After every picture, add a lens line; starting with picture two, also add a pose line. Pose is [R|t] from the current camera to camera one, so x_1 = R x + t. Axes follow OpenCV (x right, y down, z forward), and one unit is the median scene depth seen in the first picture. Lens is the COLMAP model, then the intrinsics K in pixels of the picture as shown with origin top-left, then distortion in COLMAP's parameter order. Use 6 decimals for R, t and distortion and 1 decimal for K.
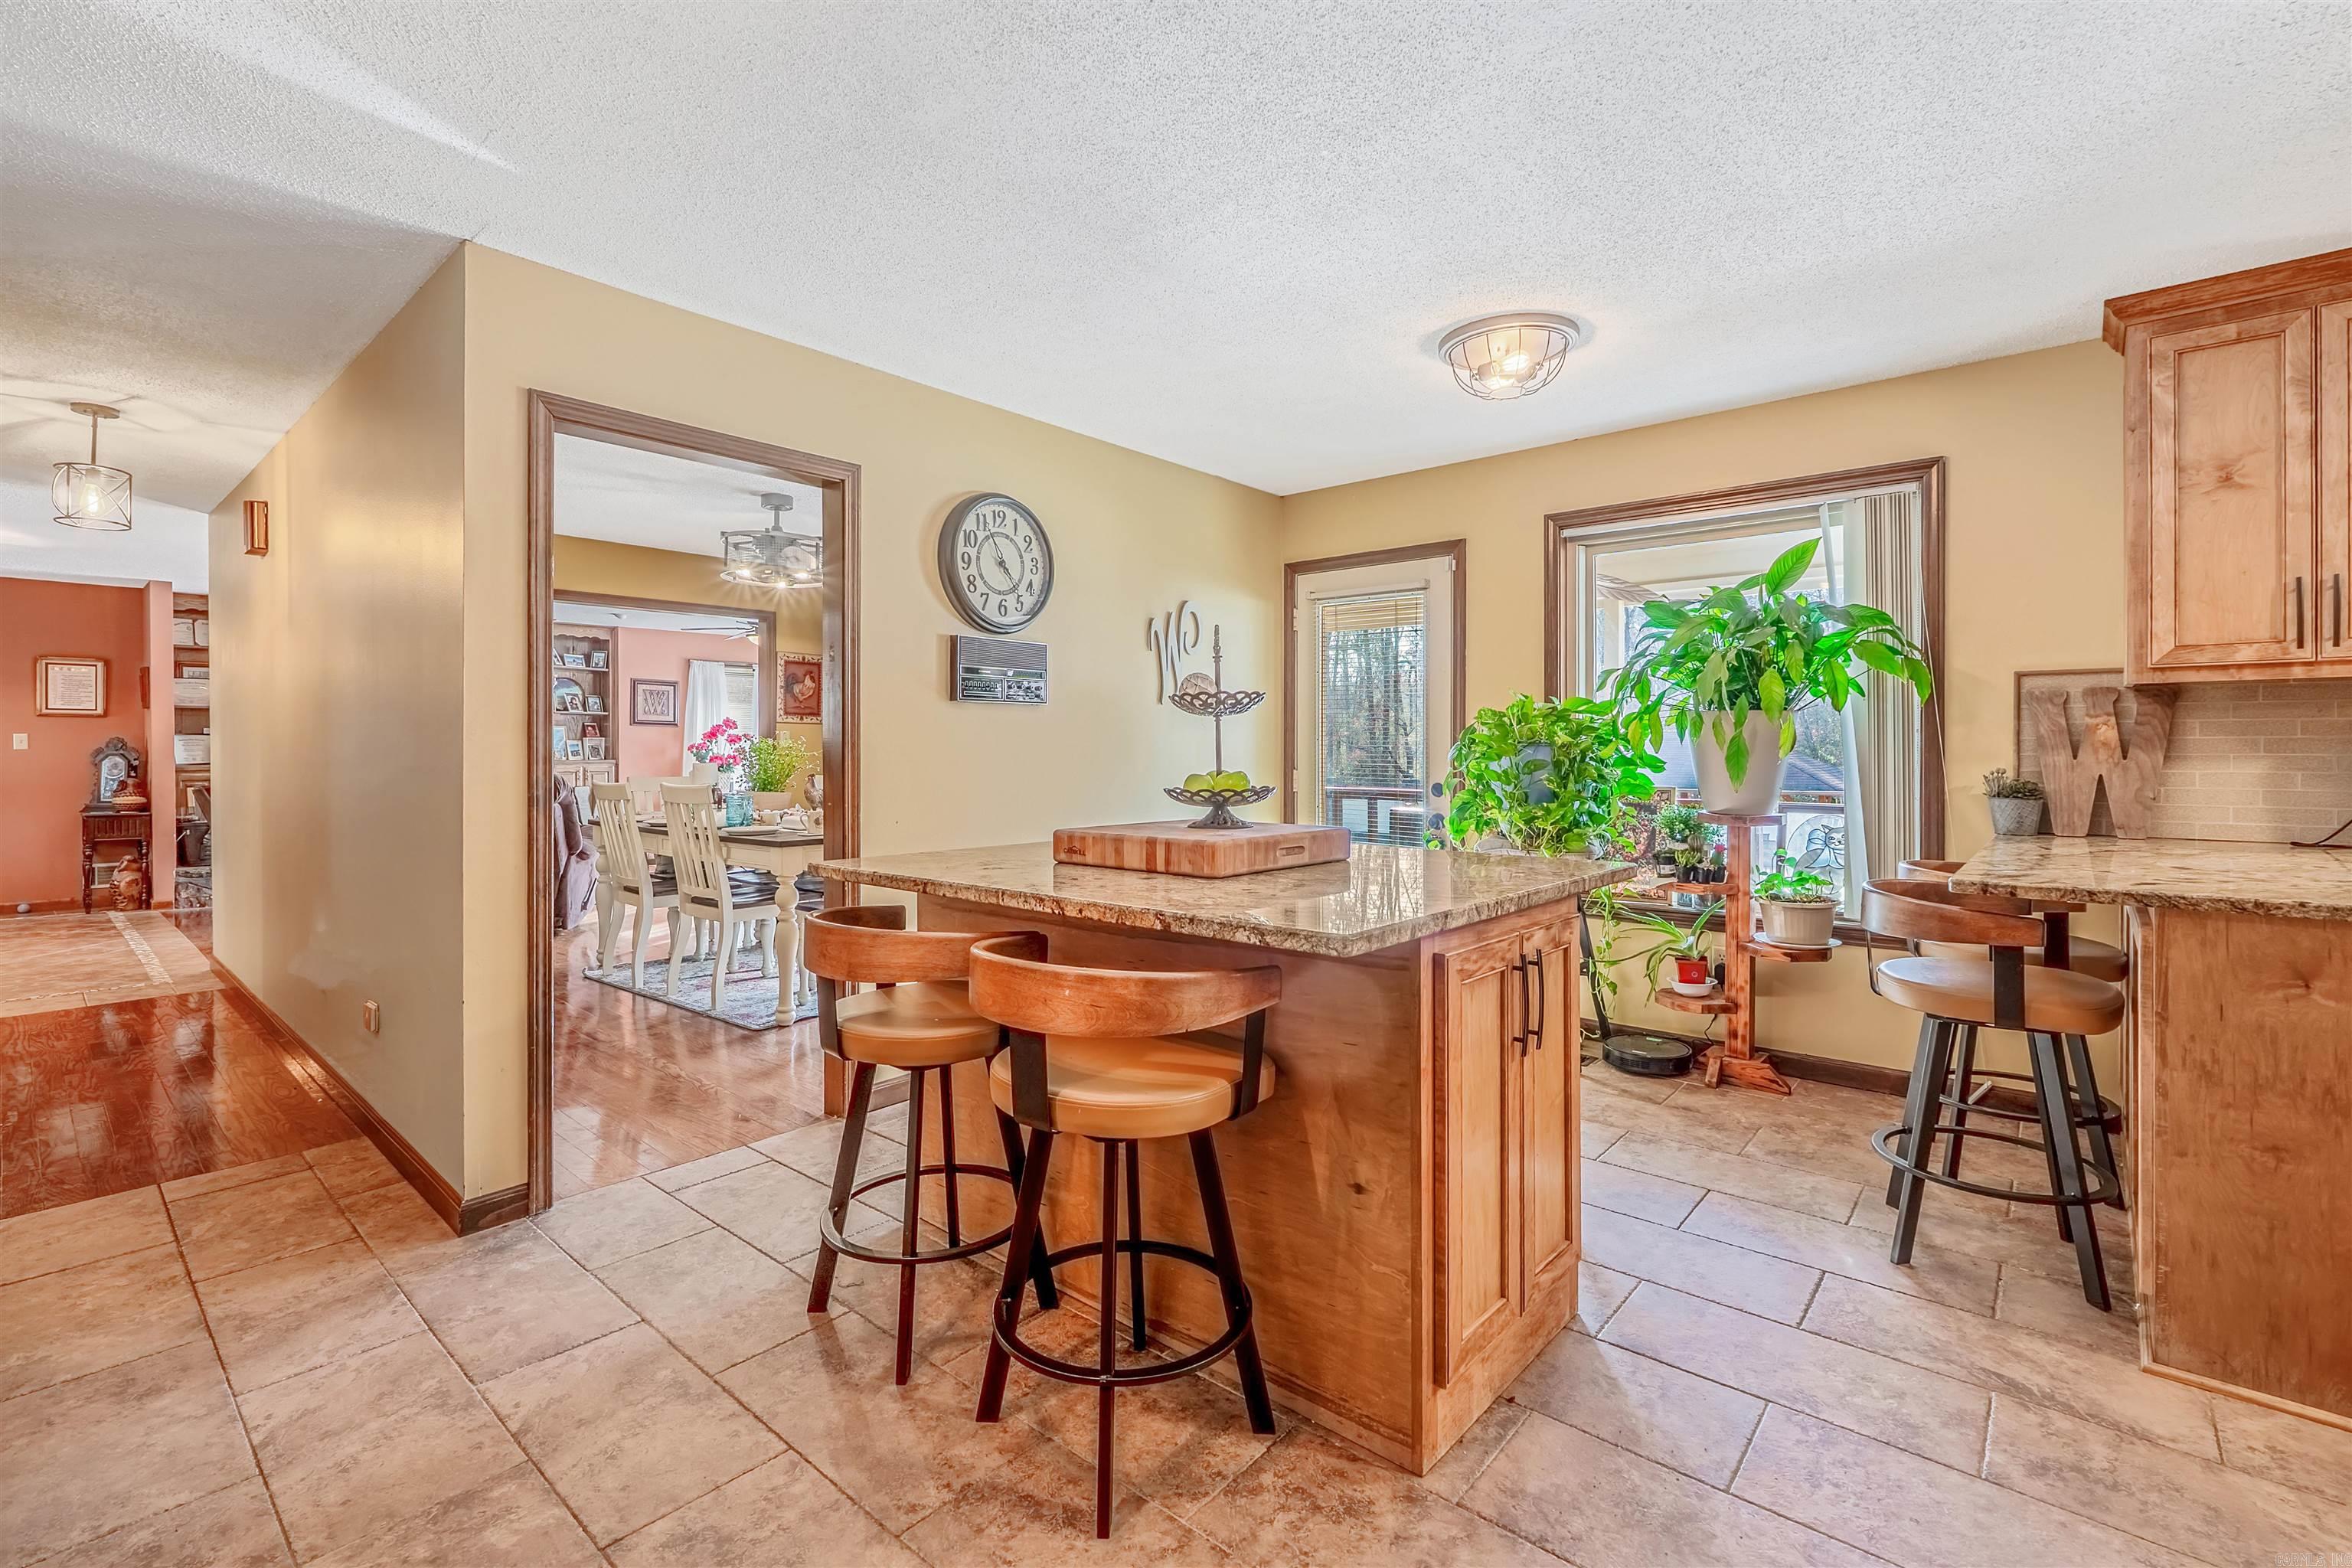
lens RADIAL K [[1035.5, 0, 1169.1], [0, 1035.5, 745.9], [0, 0, 1]] dist [-0.000787, -0.000255]
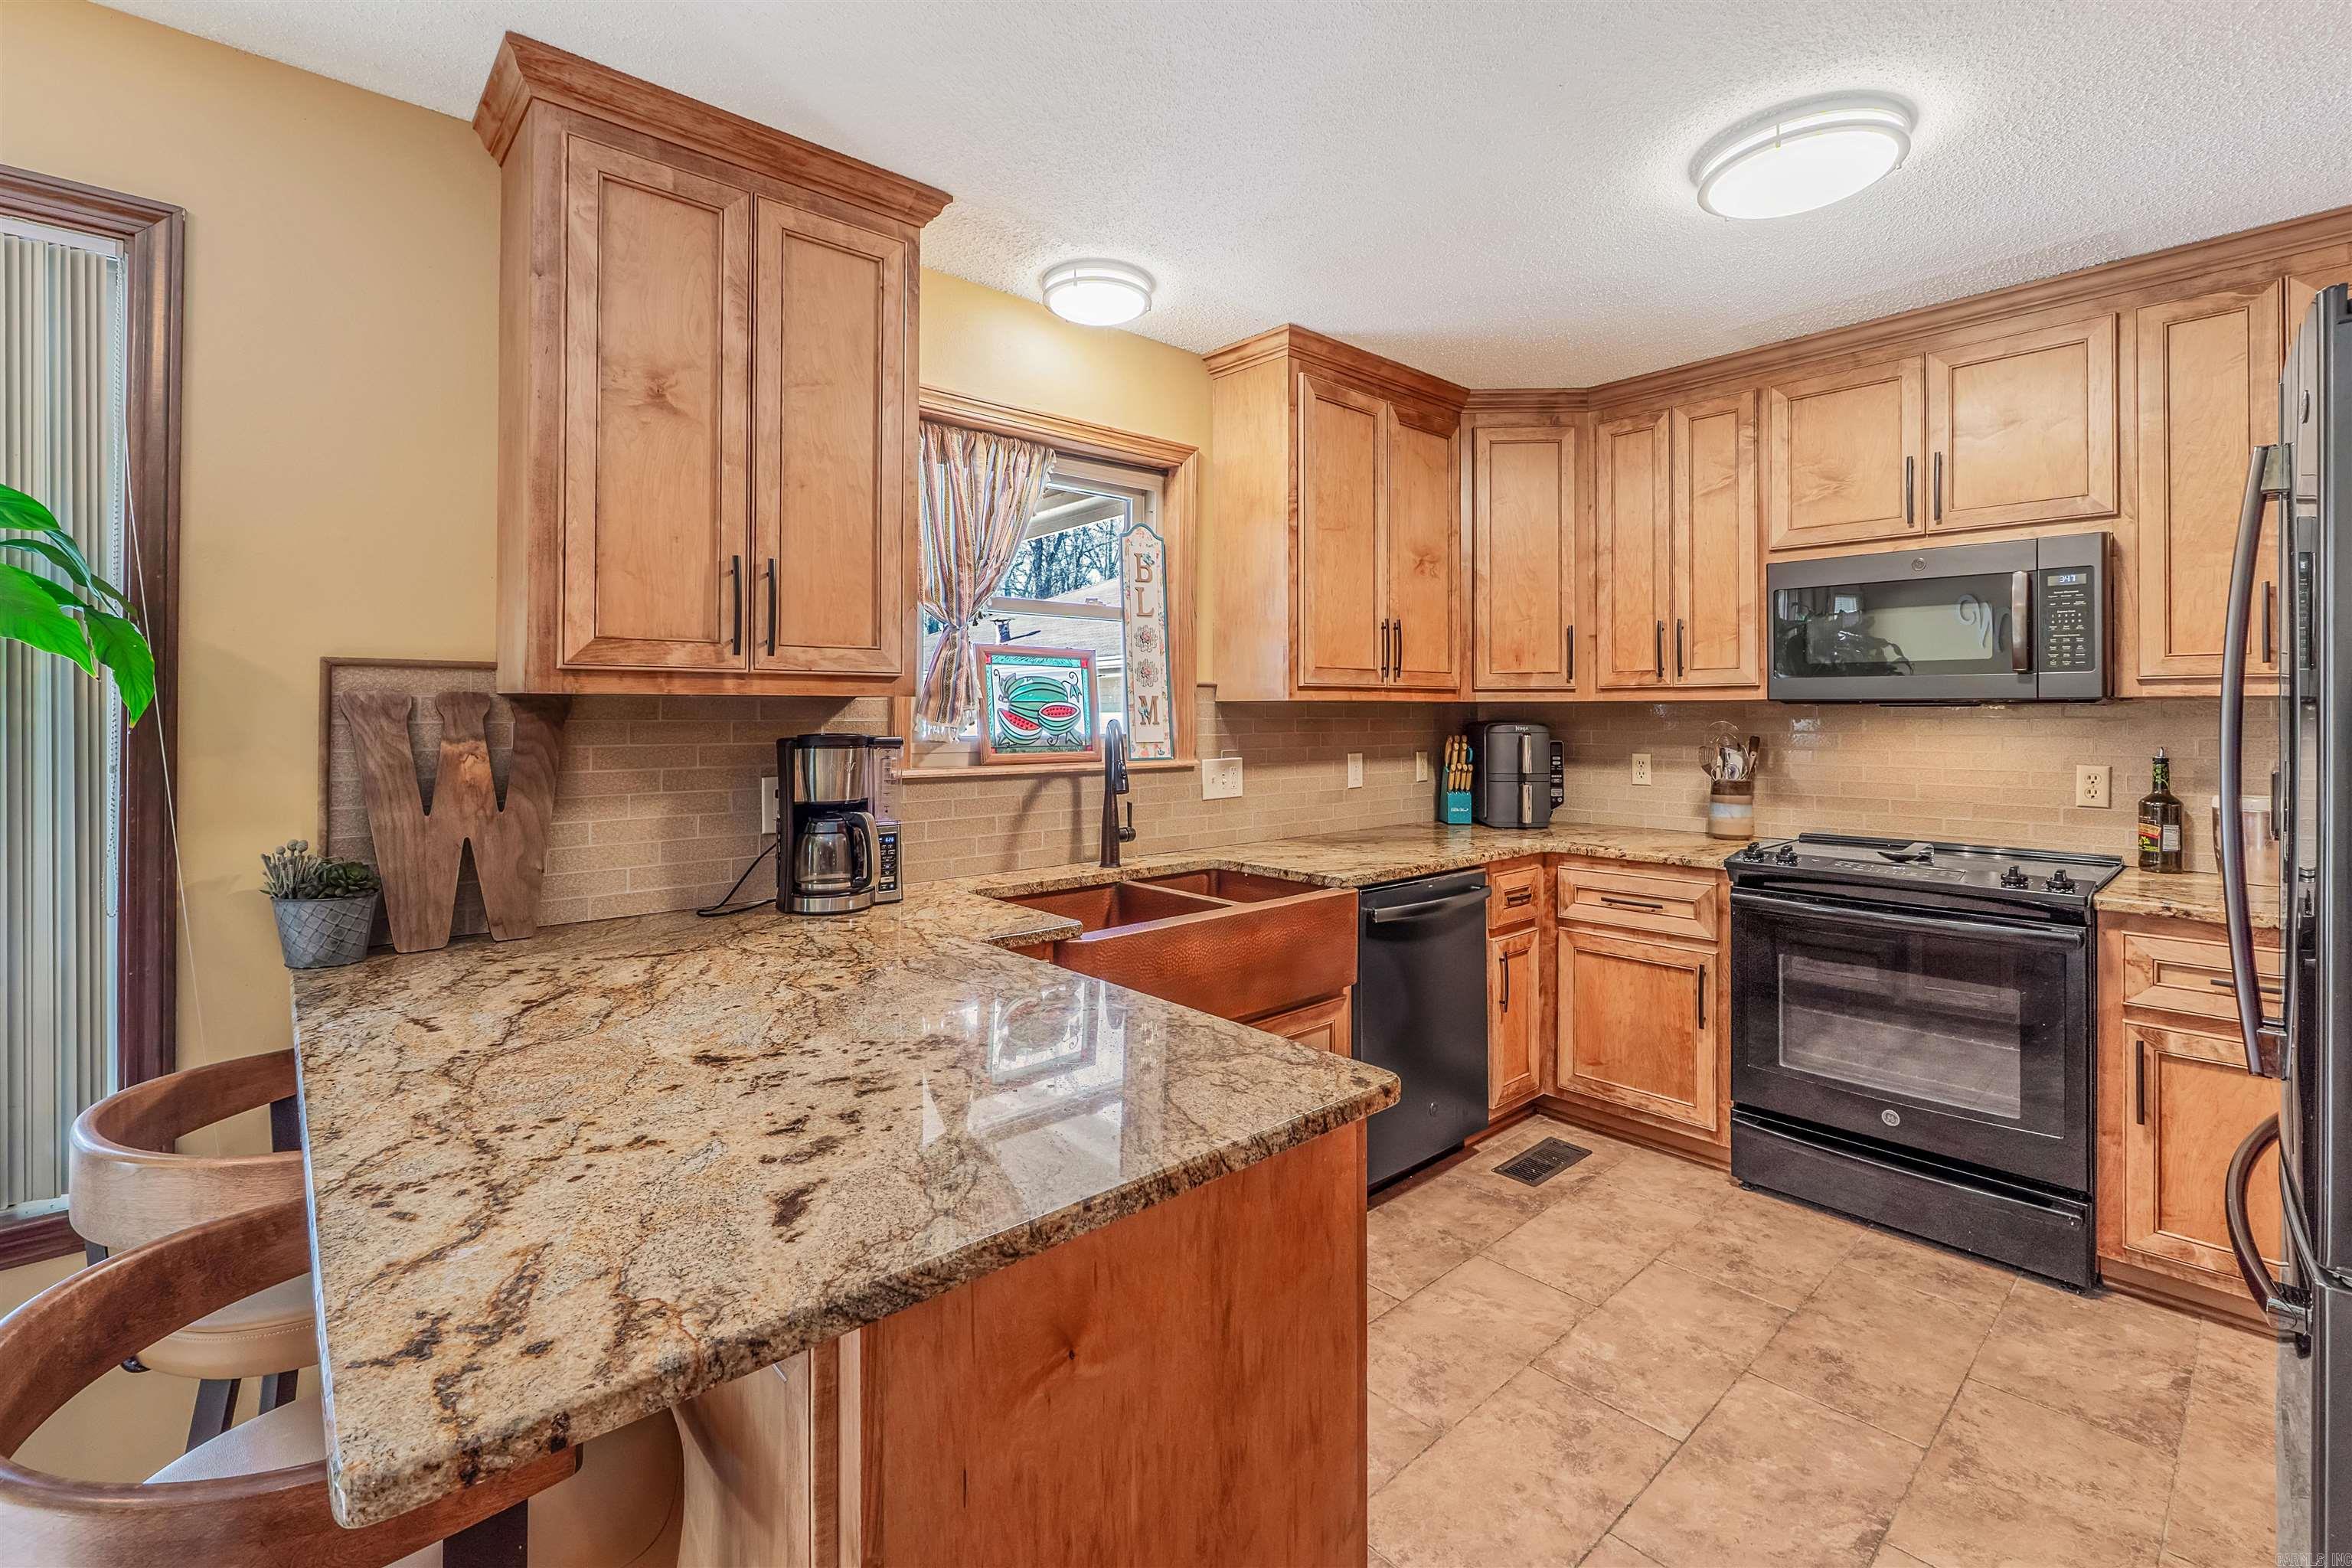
lens RADIAL K [[1023.7, 0, 1180.9], [0, 1023.7, 707.9], [0, 0, 1]] dist [-0.005649, -0.000190]
pose [[0.111327, 0.007061, 0.993759, 0.363446], [-0.002604, 0.999973, -0.006814, -0.045948], [-0.993780, -0.001829, 0.111343, 0.532047]]
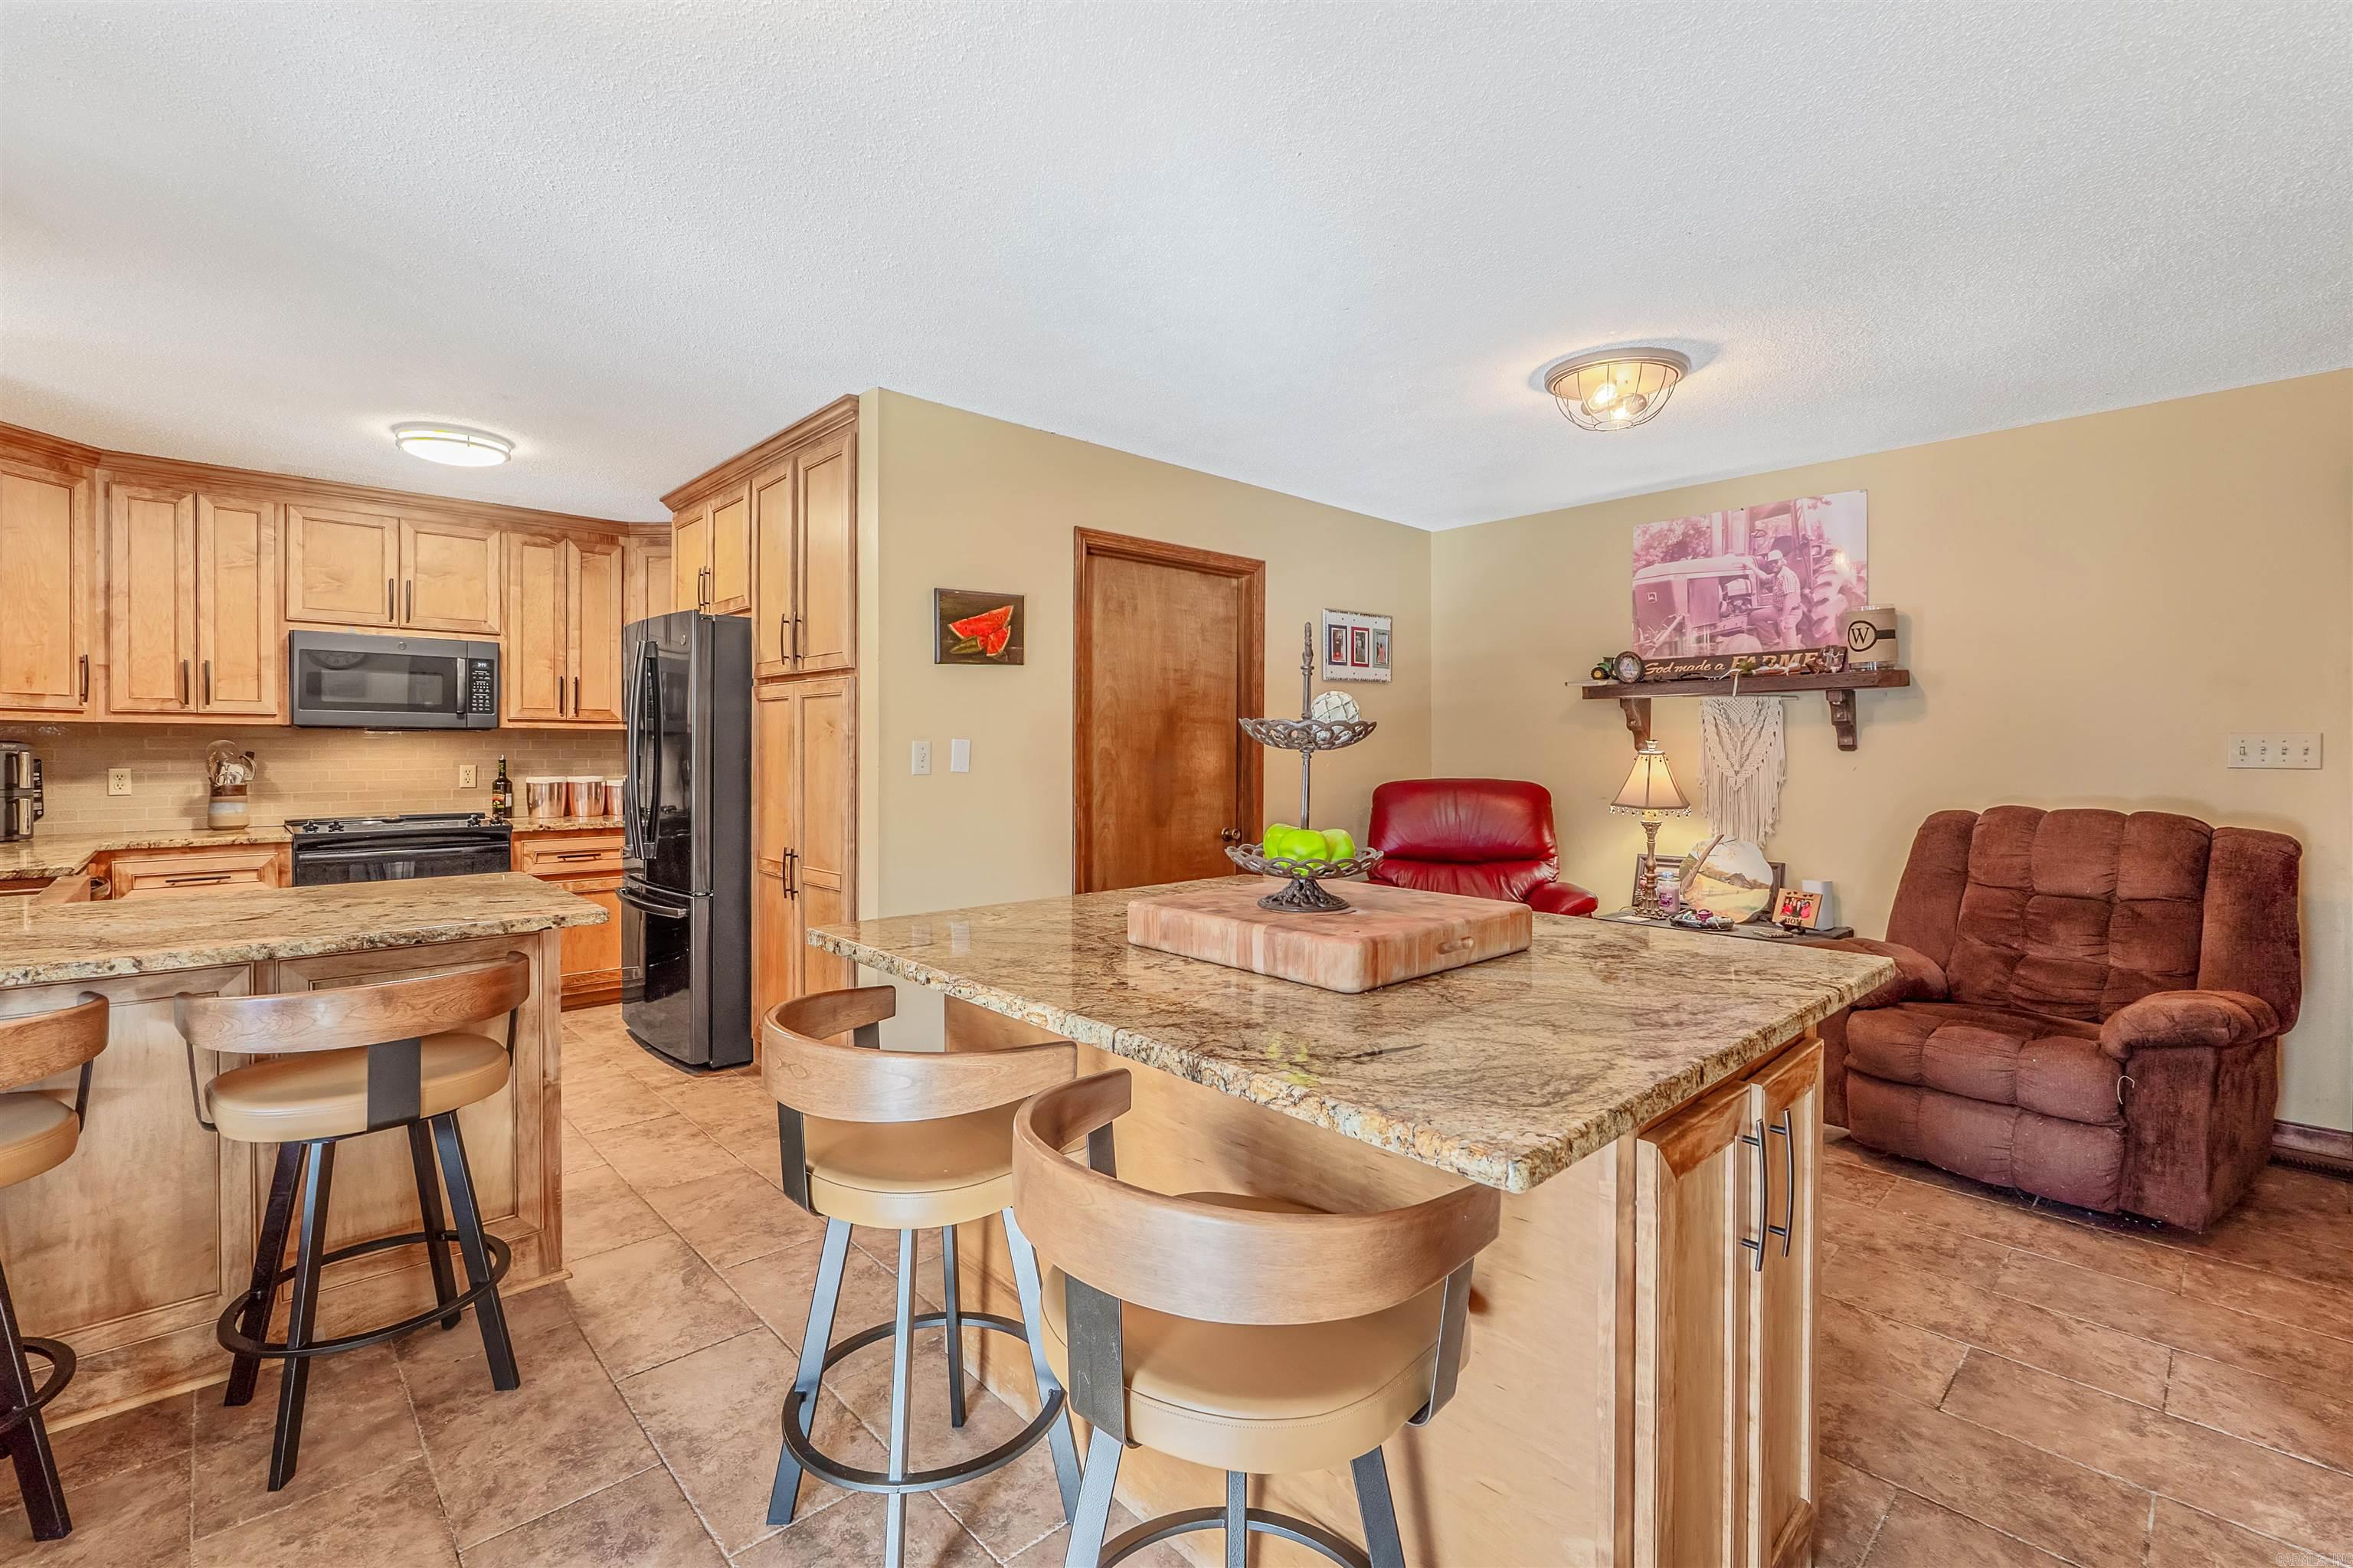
lens RADIAL K [[1009.1, 0, 1175.3], [0, 1009.1, 754.7], [0, 0, 1]] dist [-0.012708, -0.000061]
pose [[-0.996410, 0.000654, 0.084660, 0.065930], [0.000850, 0.999997, 0.002279, -0.022012], [-0.084658, 0.002343, -0.996407, 1.367494]]
